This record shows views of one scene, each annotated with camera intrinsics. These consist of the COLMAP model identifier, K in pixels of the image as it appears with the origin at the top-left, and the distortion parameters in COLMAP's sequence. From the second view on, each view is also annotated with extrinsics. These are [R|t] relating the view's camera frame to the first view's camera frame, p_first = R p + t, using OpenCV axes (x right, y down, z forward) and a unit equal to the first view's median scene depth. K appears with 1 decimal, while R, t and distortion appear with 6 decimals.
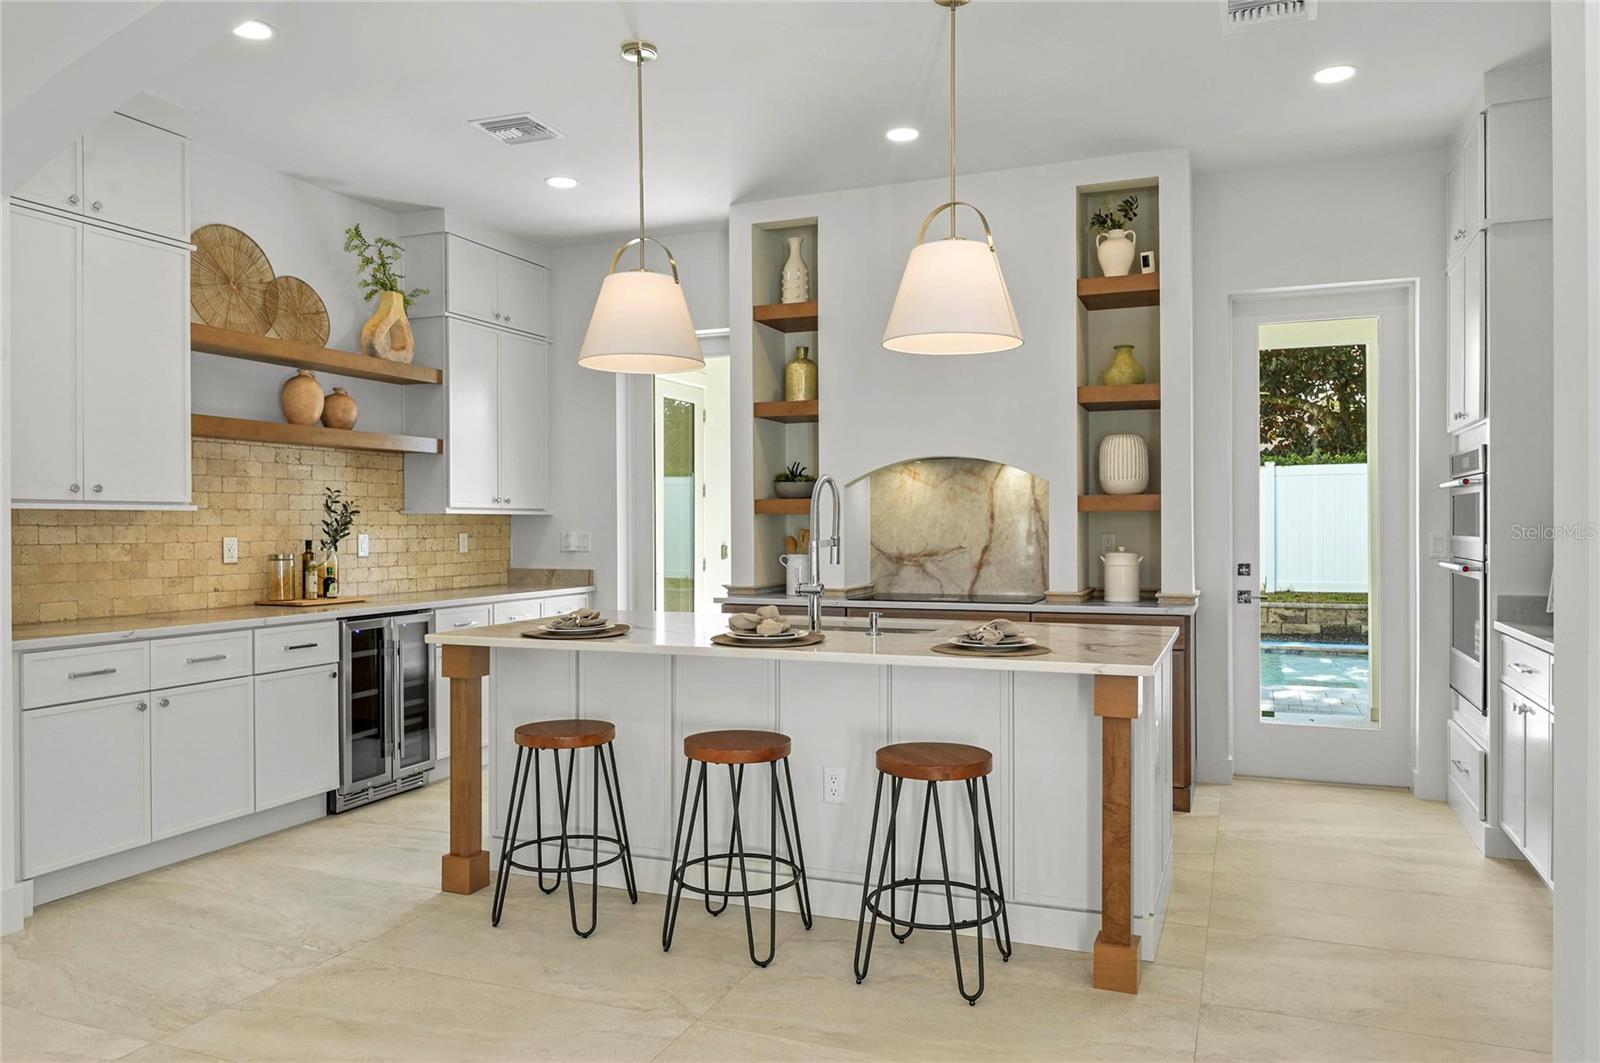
lens RADIAL K [[1097.6, 0, 800.0], [0, 1097.6, 531.5], [0, 0, 1]] dist [0.000629, -0.000896]
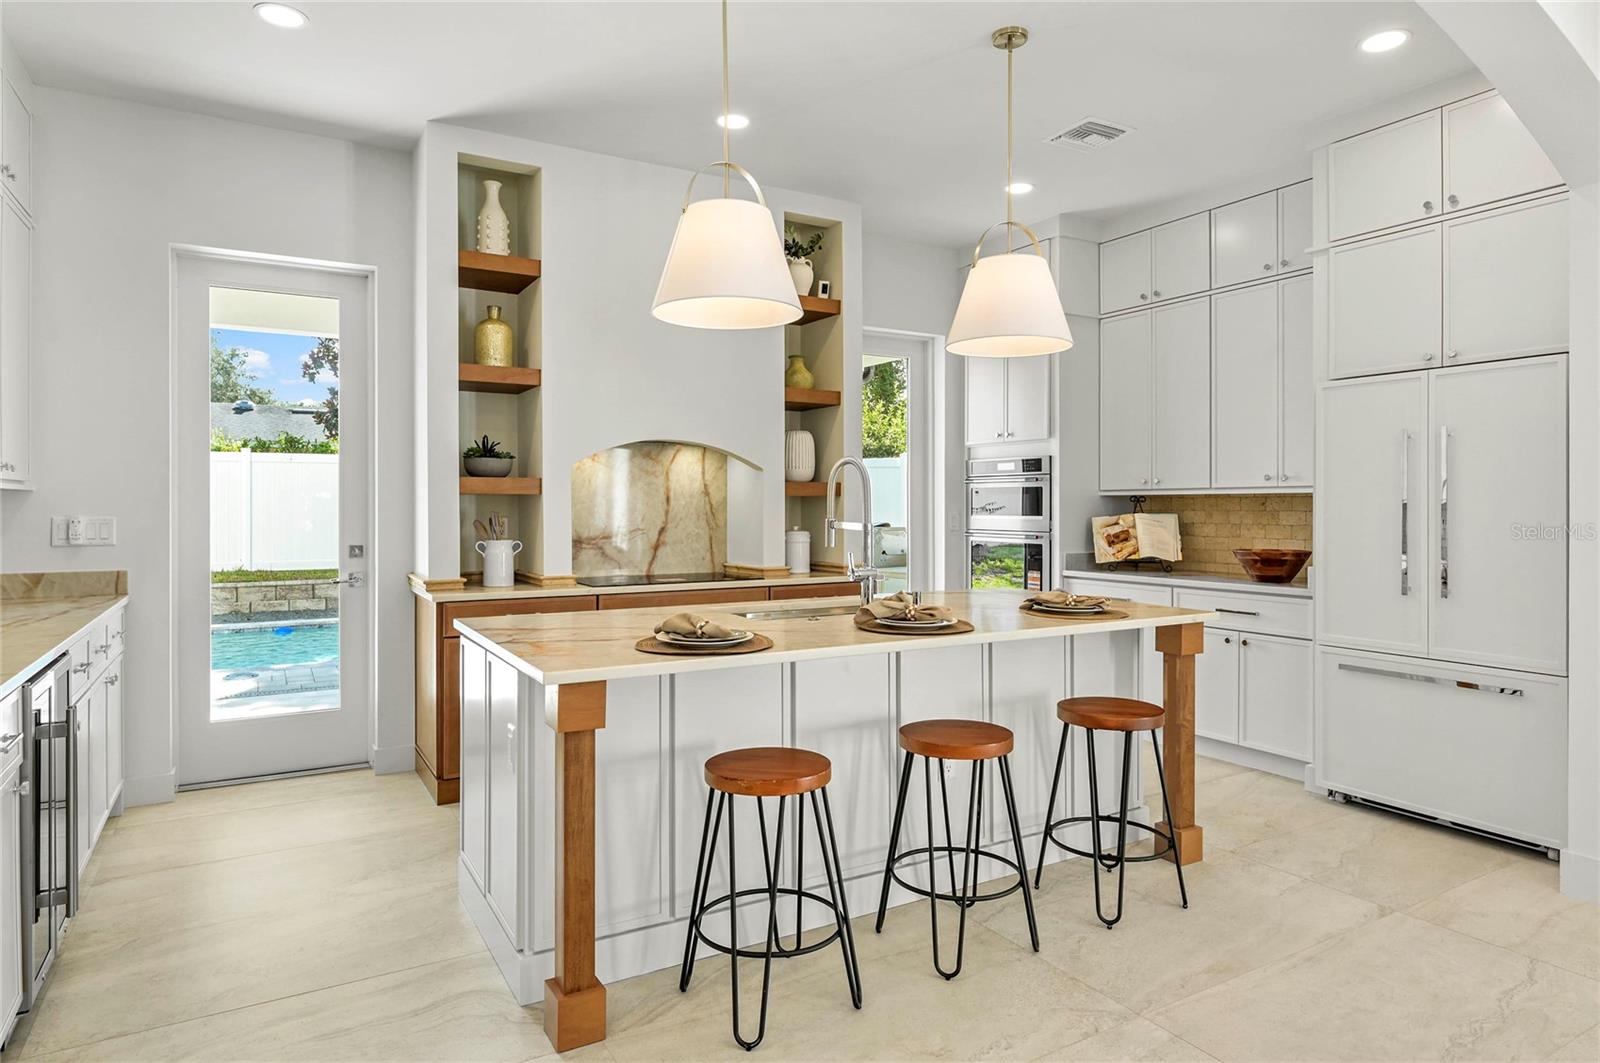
lens RADIAL K [[935.6, 0, 797.8], [0, 935.6, 504.1], [0, 0, 1]] dist [-0.000270, -0.000973]
pose [[0.612056, 0.004521, 0.790801, -0.461992], [0.003731, 0.999956, -0.008604, -0.000978], [-0.790805, 0.008216, 0.612013, 0.358258]]
